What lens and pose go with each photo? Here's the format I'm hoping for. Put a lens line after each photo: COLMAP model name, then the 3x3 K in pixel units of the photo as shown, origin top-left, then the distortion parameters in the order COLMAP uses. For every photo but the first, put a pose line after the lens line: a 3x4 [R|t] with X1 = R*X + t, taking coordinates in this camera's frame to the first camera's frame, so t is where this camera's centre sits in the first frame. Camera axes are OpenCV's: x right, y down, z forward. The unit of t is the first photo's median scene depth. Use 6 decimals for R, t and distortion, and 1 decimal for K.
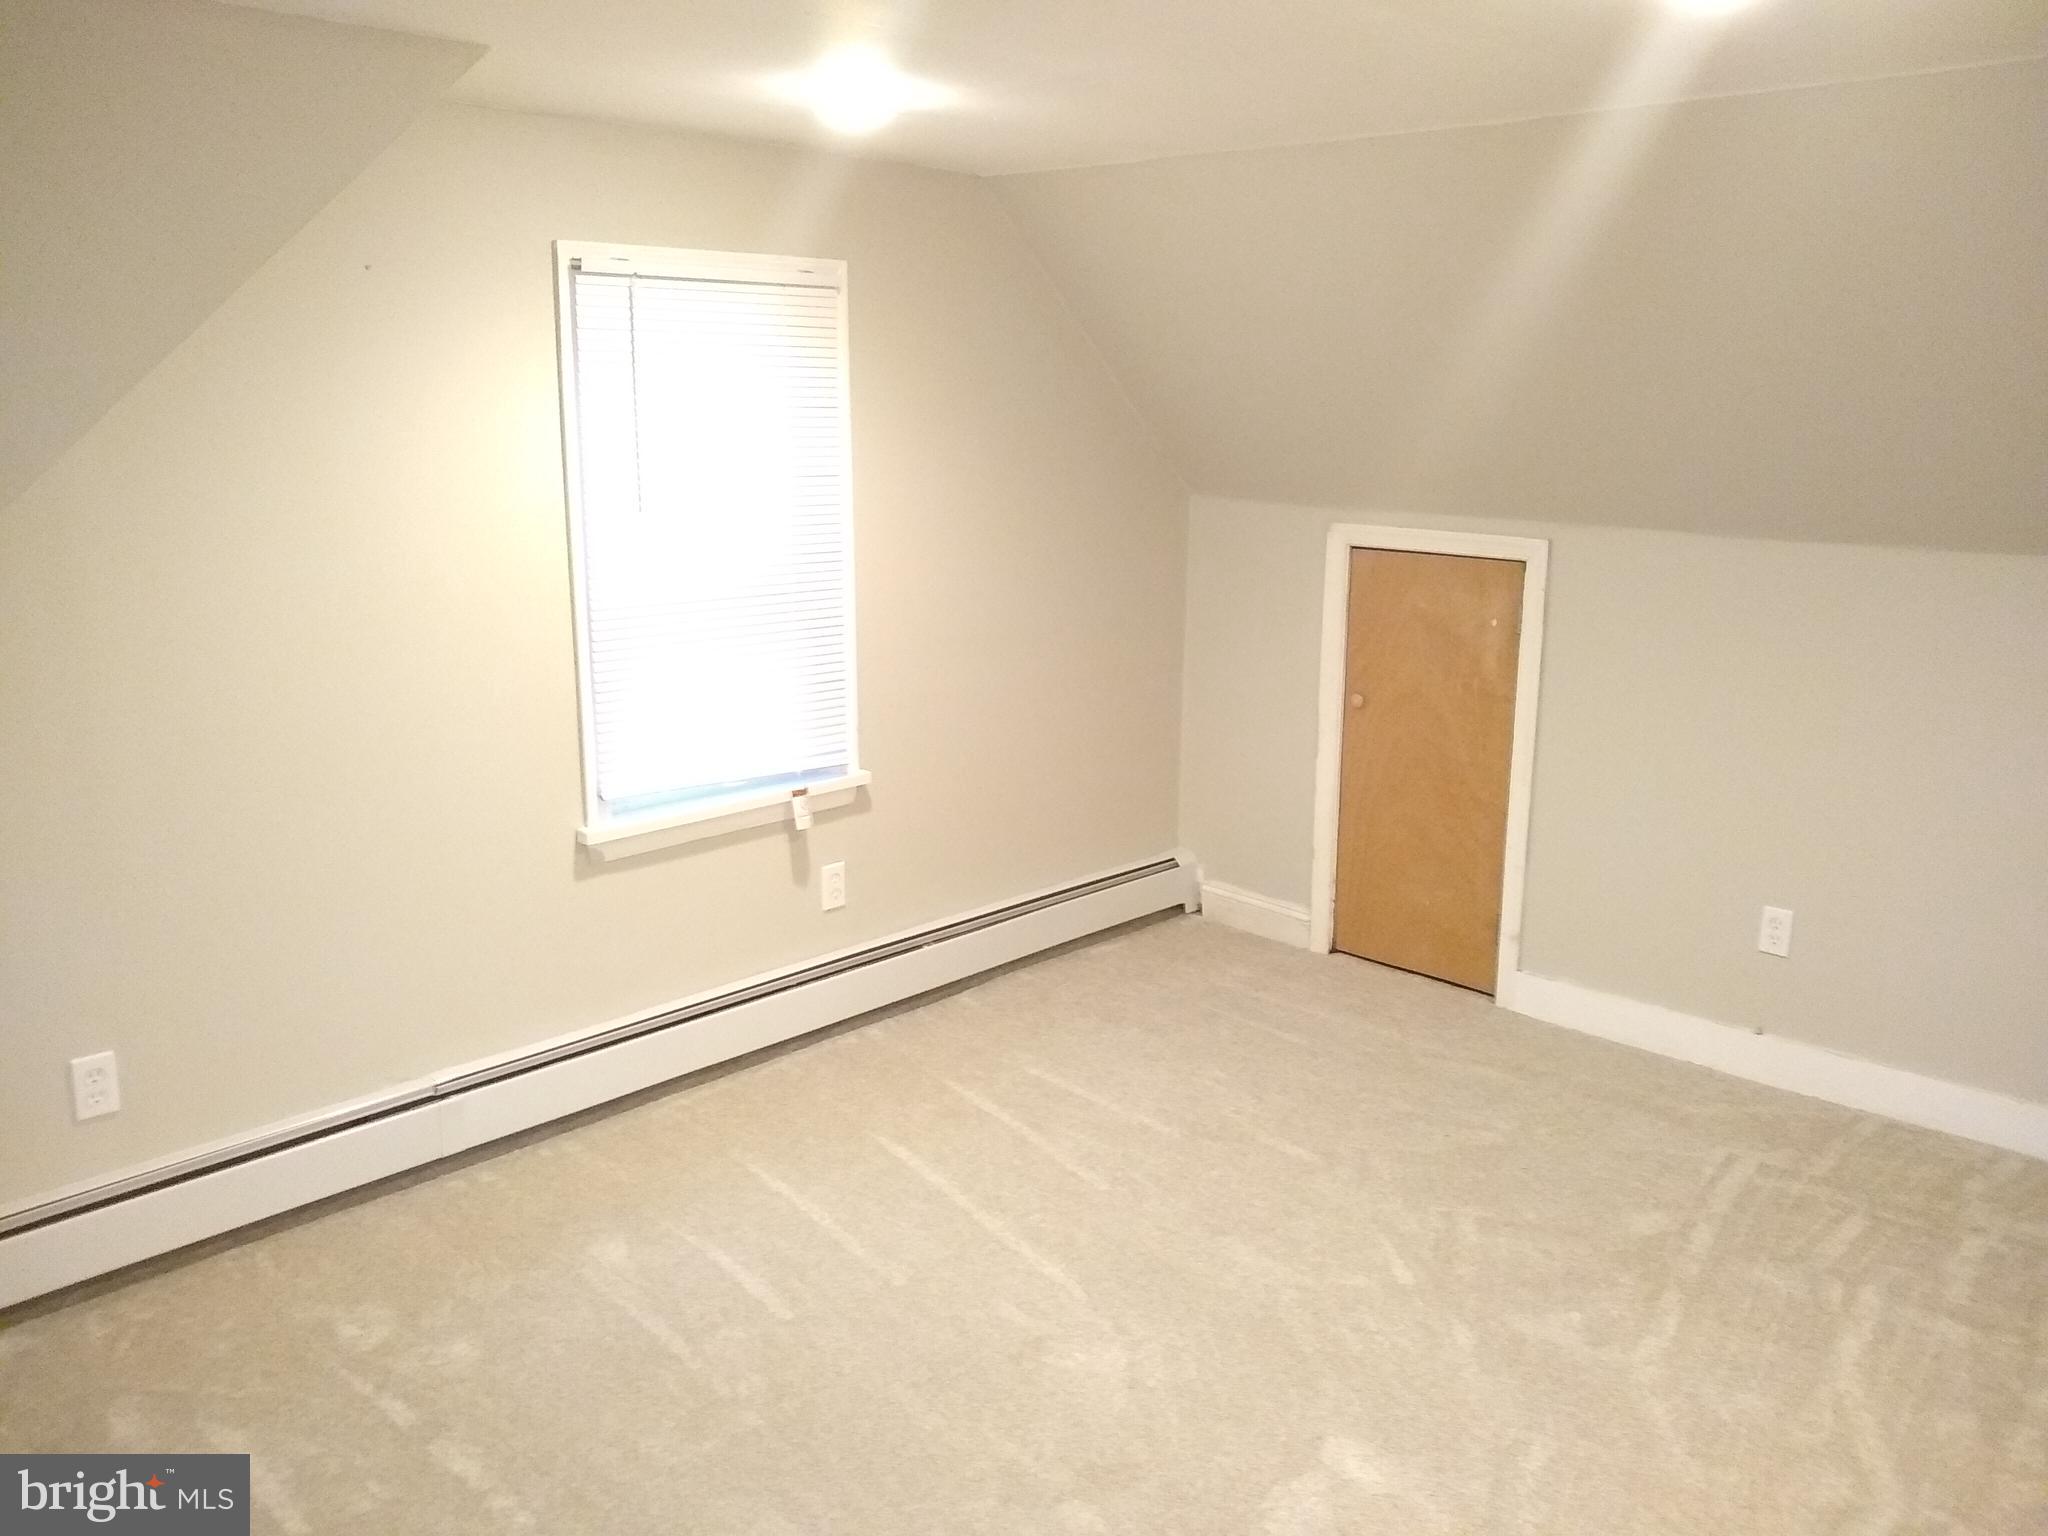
lens RADIAL K [[1613.1, 0, 1030.5], [0, 1613.1, 739.1], [0, 0, 1]] dist [-0.001358, 0.005758]
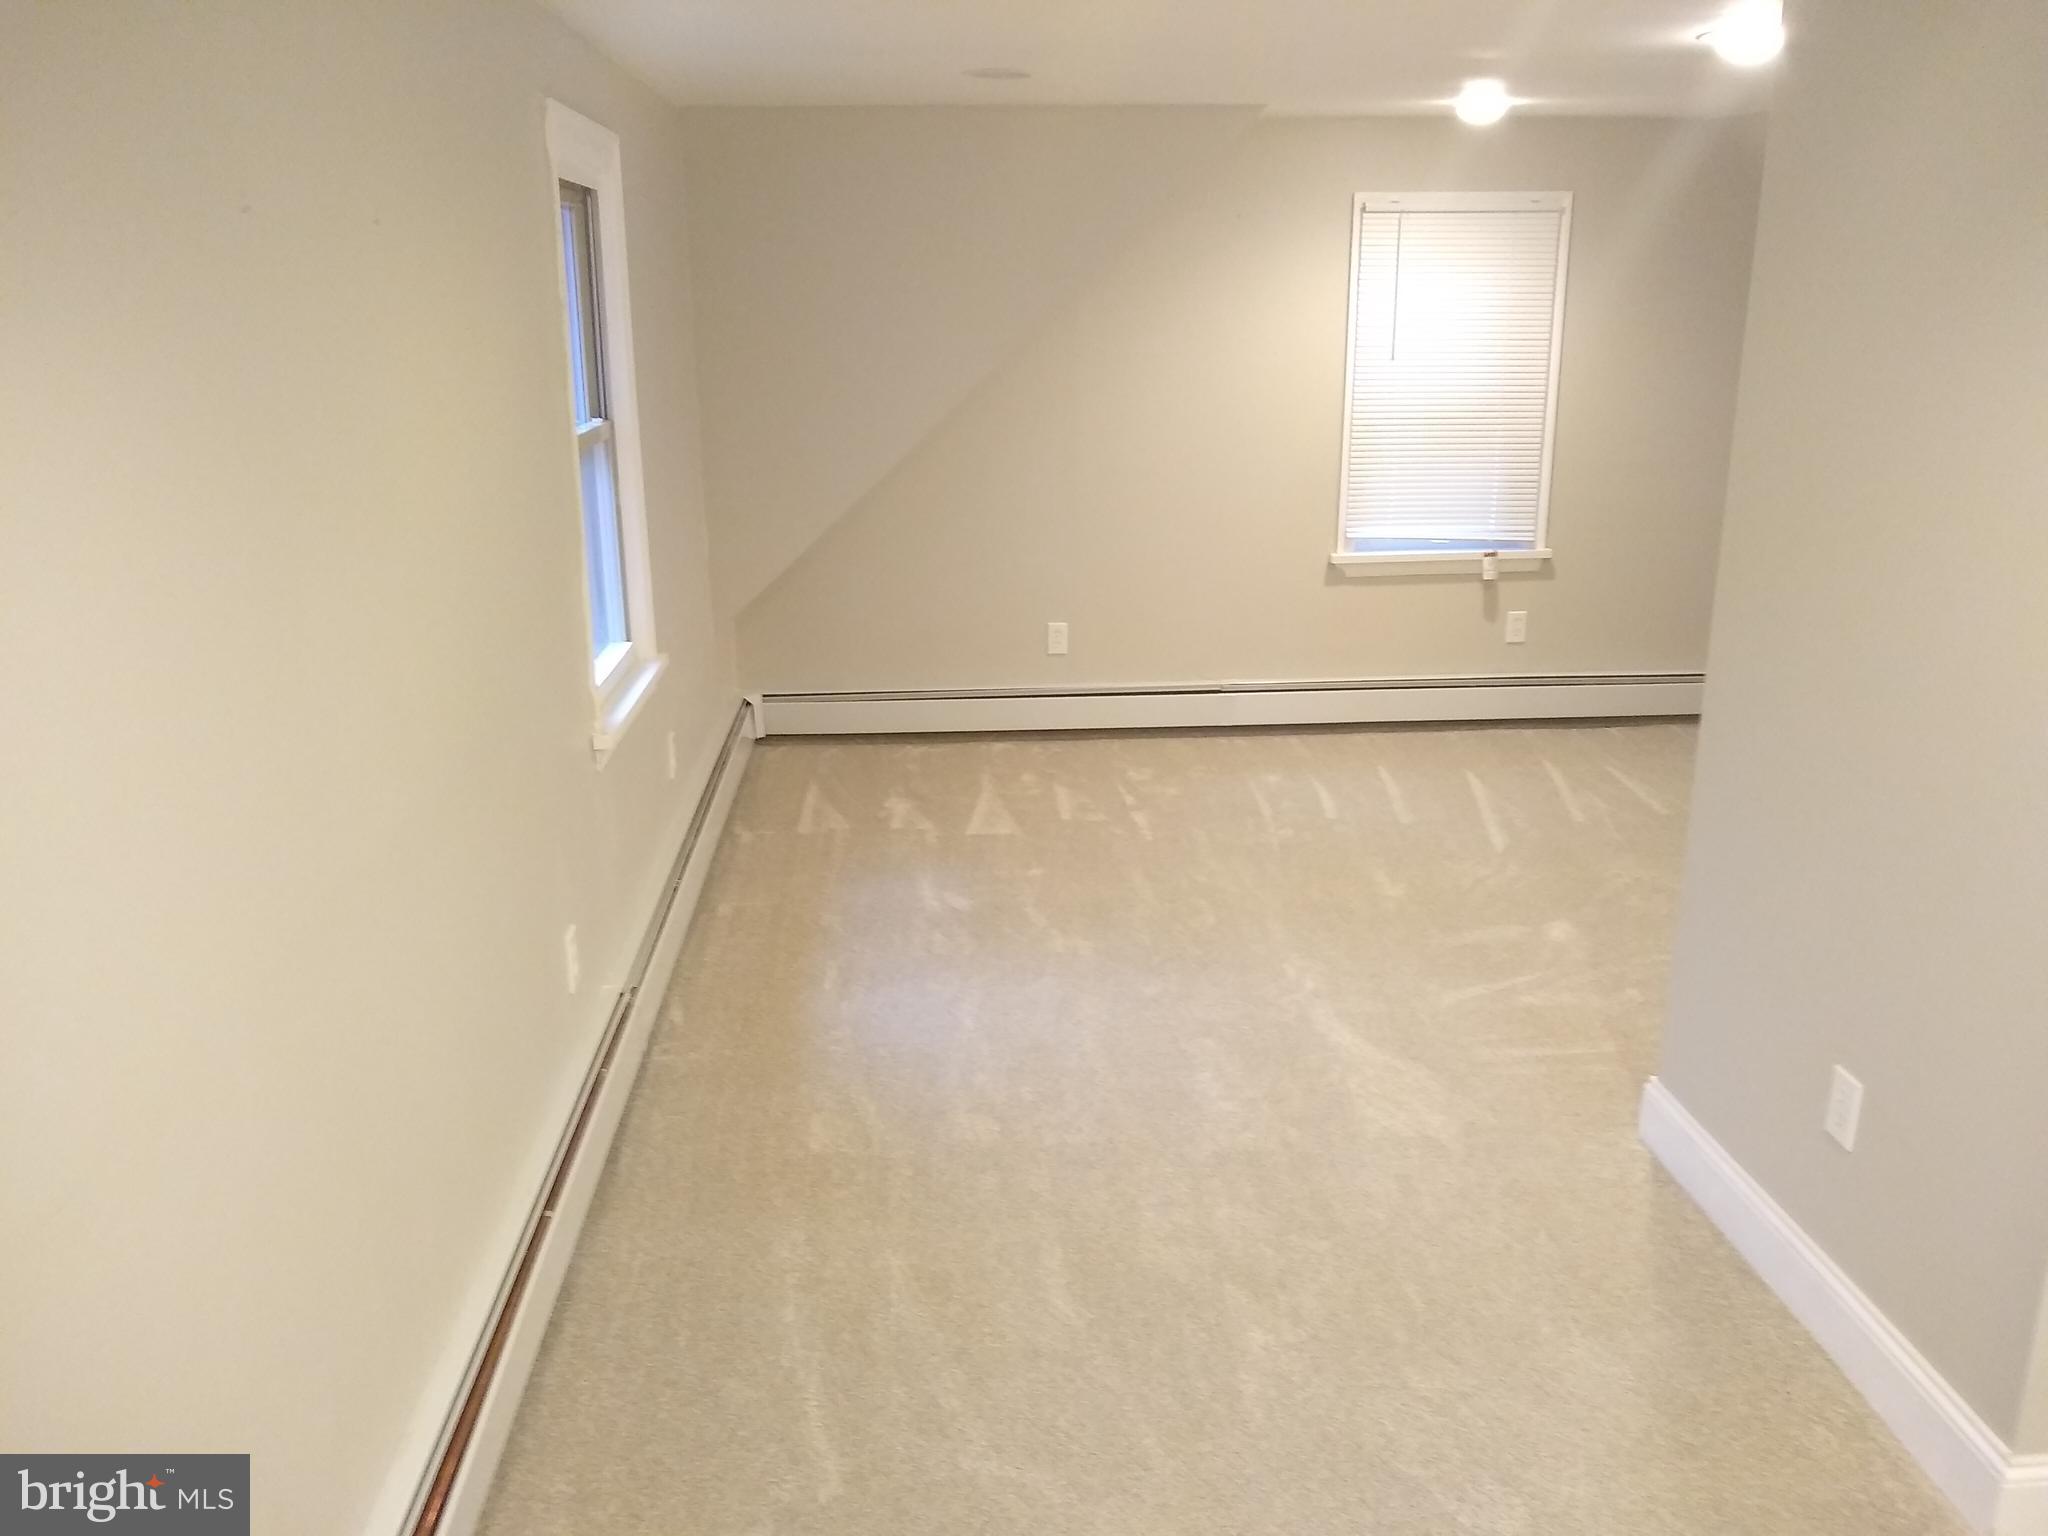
lens RADIAL K [[1618.0, 0, 1019.1], [0, 1618.0, 731.0], [0, 0, 1]] dist [0.107416, -0.481389]
pose [[0.732720, 0.171025, -0.658689, 0.647020], [-0.129207, 0.985262, 0.112088, 0.094604], [0.668151, 0.002978, 0.744019, -0.471445]]
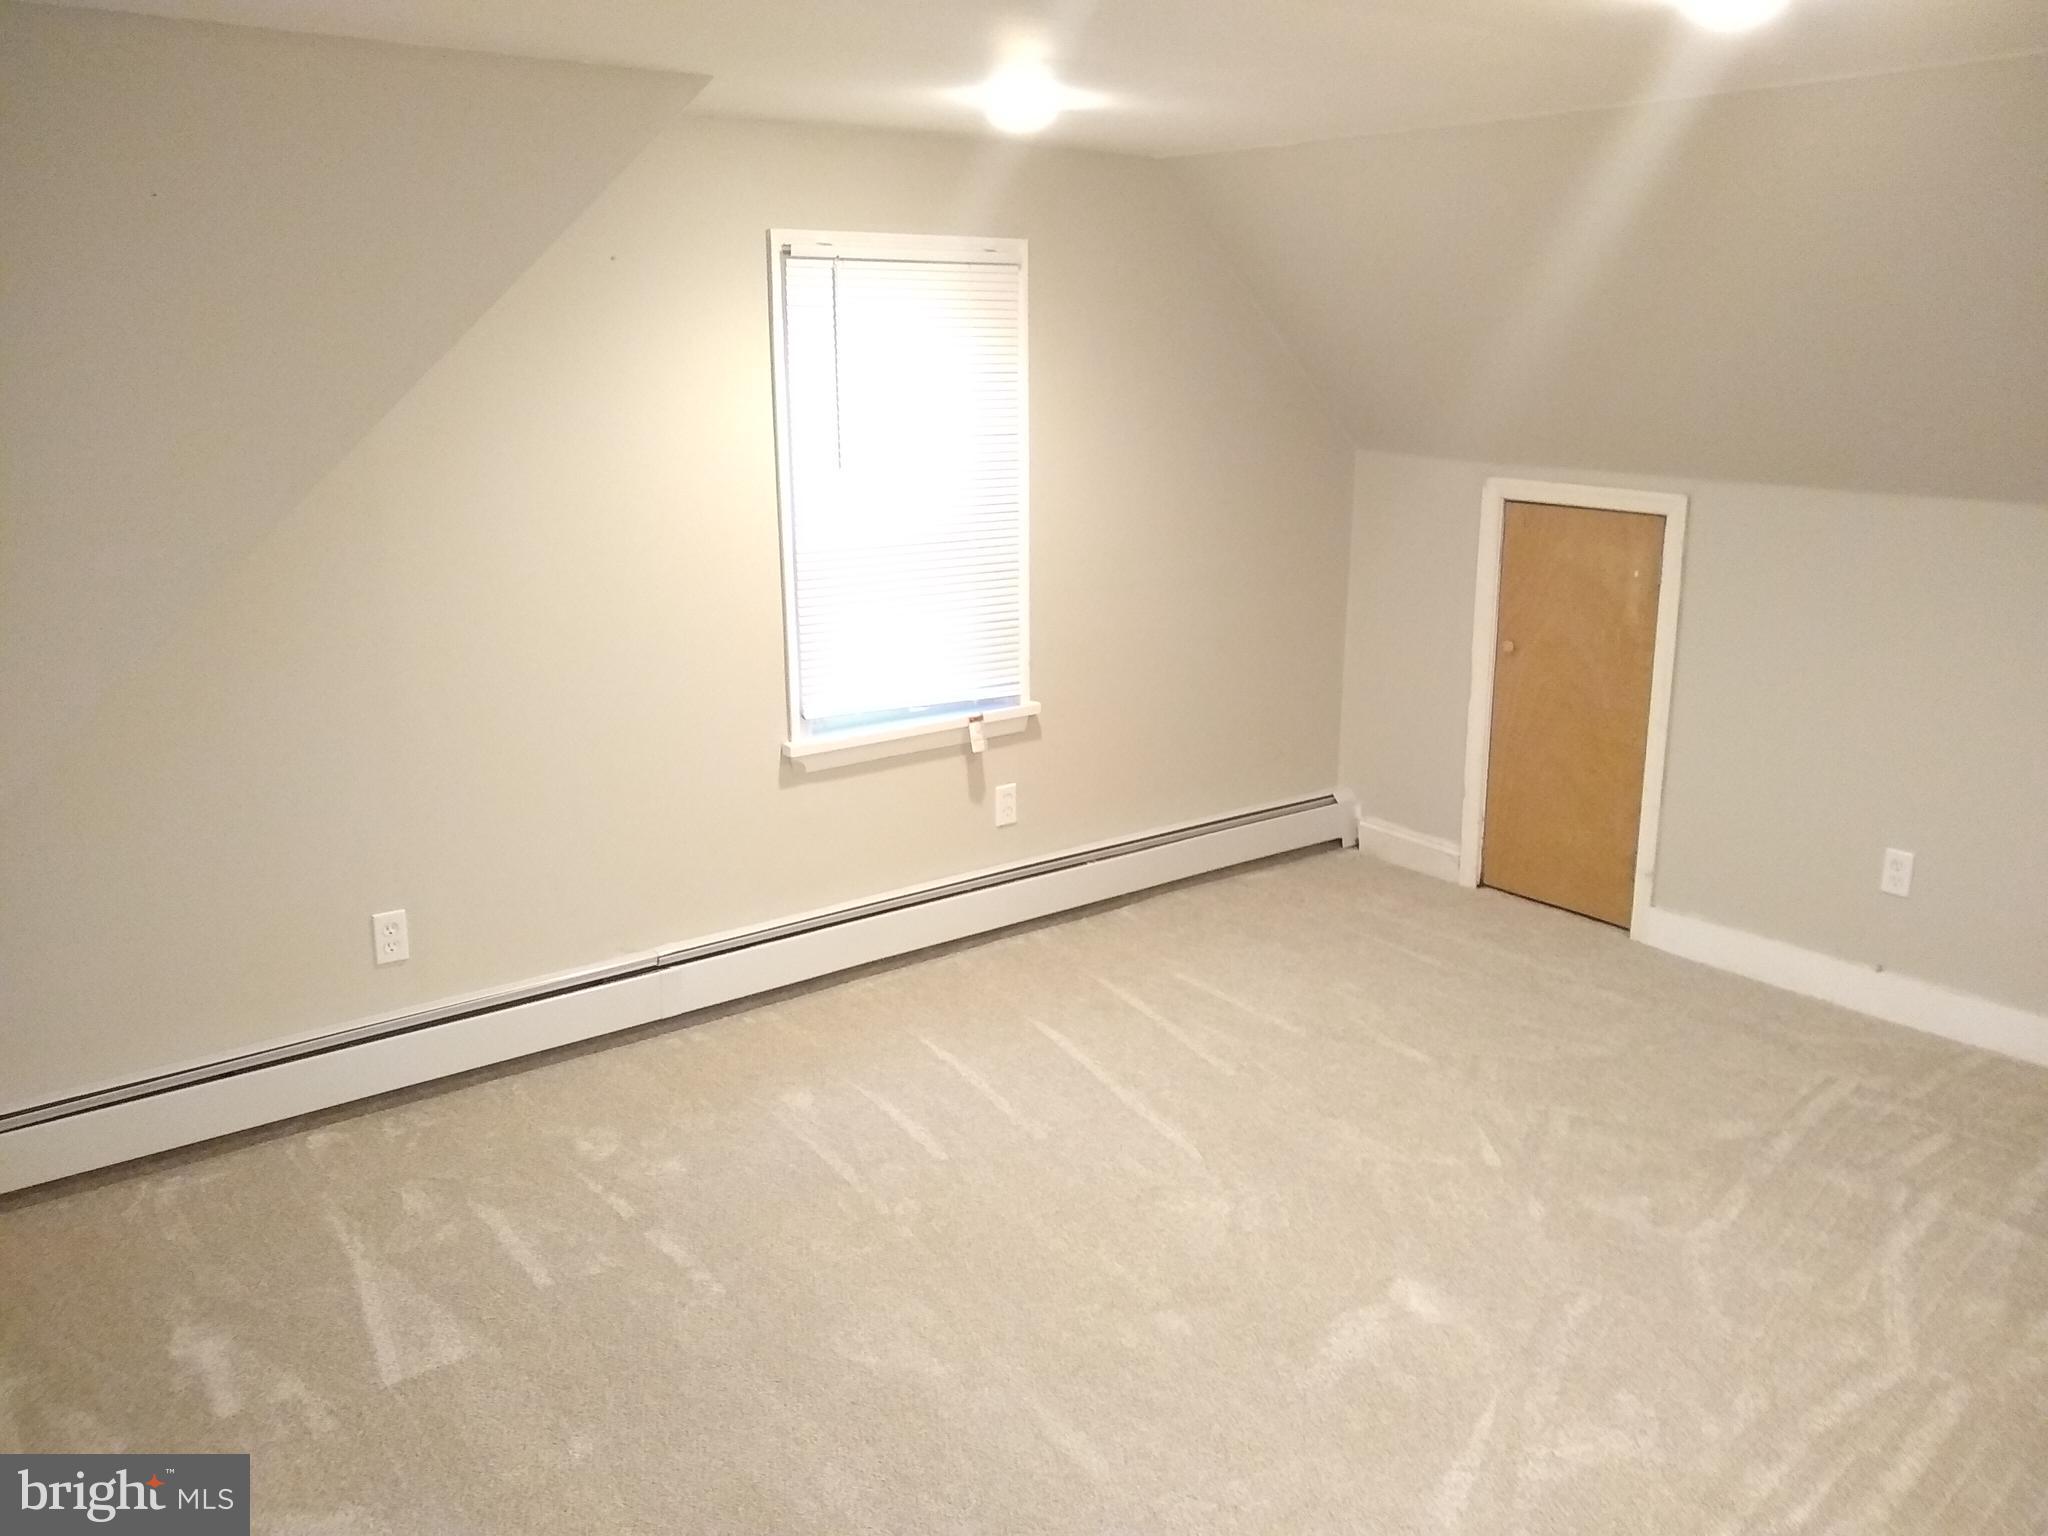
lens RADIAL K [[1613.1, 0, 1030.5], [0, 1613.1, 739.1], [0, 0, 1]] dist [-0.001358, 0.005758]
pose [[0.990079, 0.024327, -0.138389, 0.058163], [-0.020654, 0.999397, 0.027916, 0.017980], [0.138985, -0.024781, 0.989984, -0.122517]]
